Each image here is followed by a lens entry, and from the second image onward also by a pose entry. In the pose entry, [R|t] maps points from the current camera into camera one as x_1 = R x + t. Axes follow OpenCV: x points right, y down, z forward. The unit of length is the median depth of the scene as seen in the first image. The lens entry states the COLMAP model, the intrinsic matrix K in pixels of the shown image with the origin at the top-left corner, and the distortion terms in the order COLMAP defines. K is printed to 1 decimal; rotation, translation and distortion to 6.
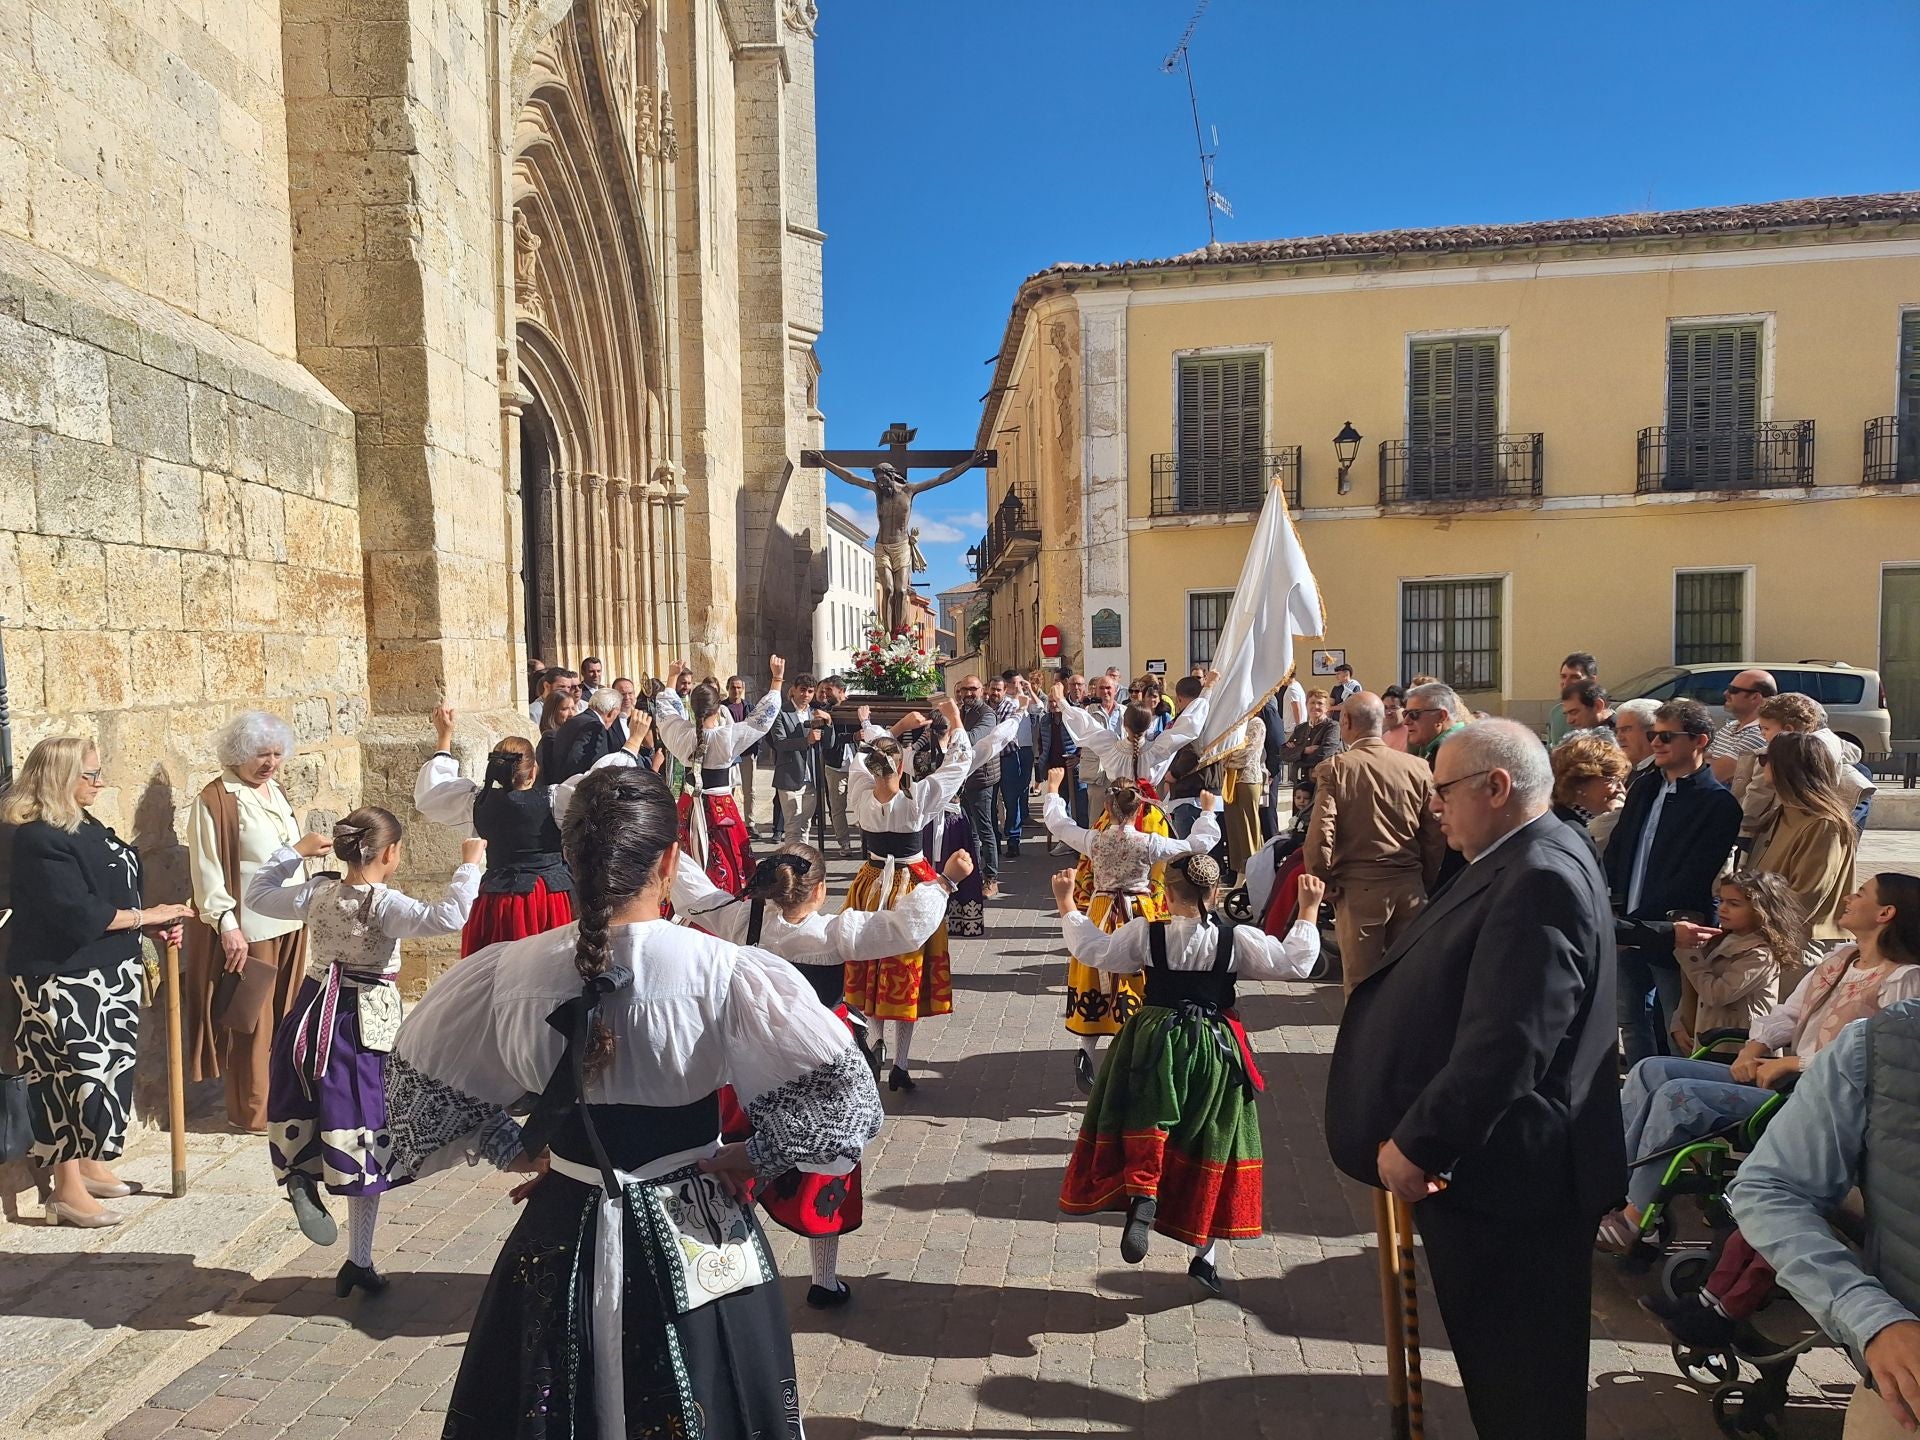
lens RADIAL K [[1295.4, 0, 960.0], [0, 1295.4, 720.0], [0, 0, 1]] dist [0.105779, -0.102704]
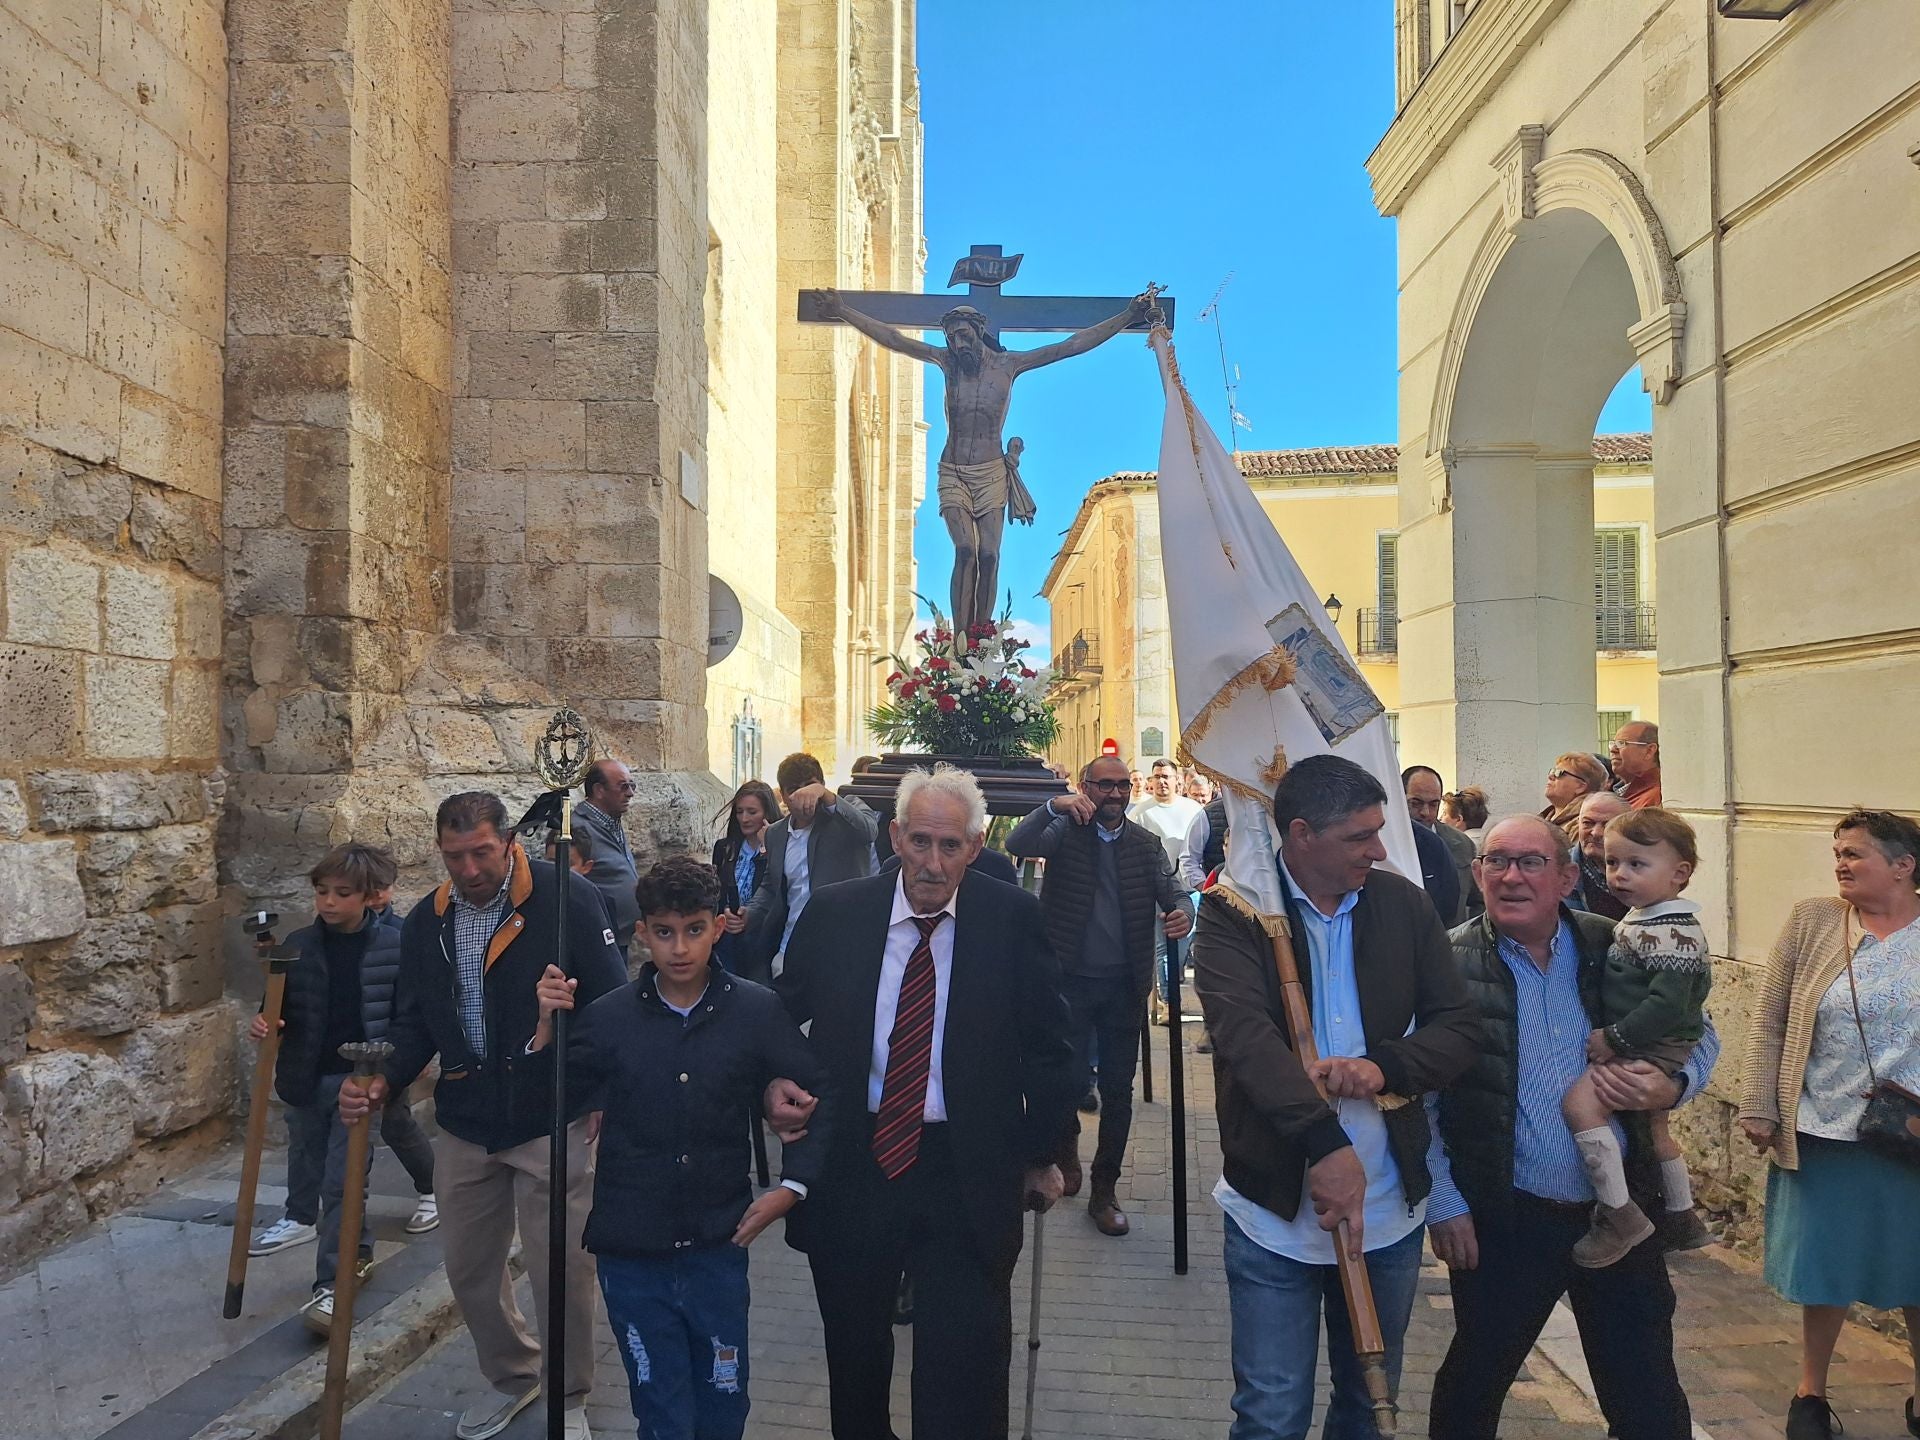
lens RADIAL K [[1206.9, 0, 968.3], [0, 1206.9, 718.3], [0, 0, 1]] dist [-0.002899, -0.000392]
pose [[0.999122, 0.021719, -0.035834, -0.030207], [-0.024752, 0.995944, -0.086500, 0.016719], [0.033810, 0.087311, 0.995607, -0.228554]]
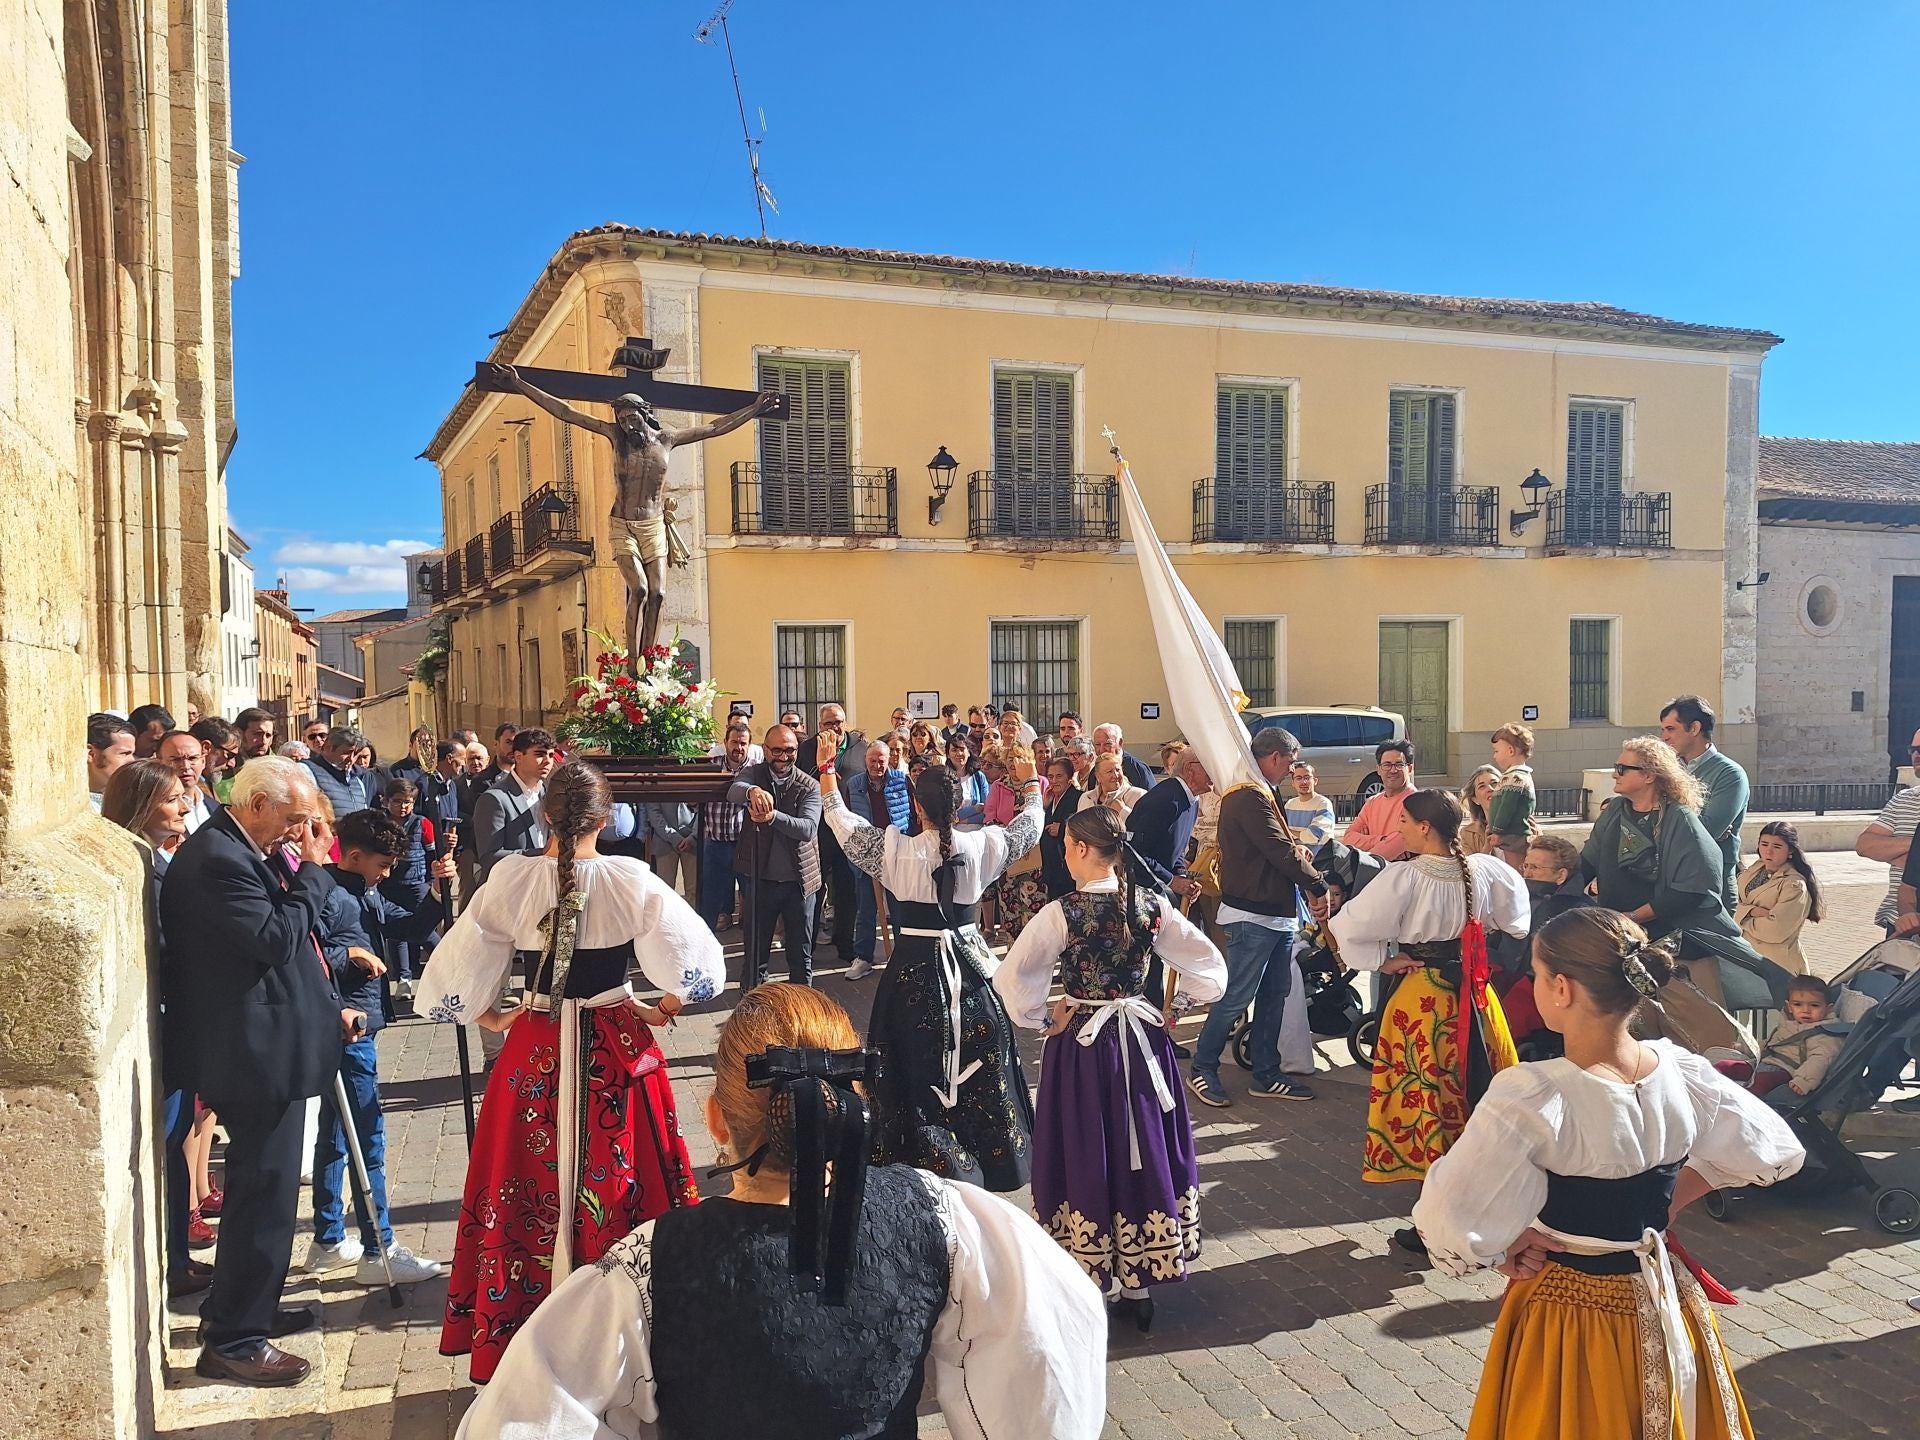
lens RADIAL K [[1314.2, 0, 967.7], [0, 1314.2, 734.7], [0, 0, 1]] dist [0.144010, -0.200822]
pose [[0.907714, -0.007466, 0.419523, -0.080392], [0.016430, 0.999707, -0.017758, -0.006362], [-0.419267, 0.023012, 0.907571, 0.145832]]
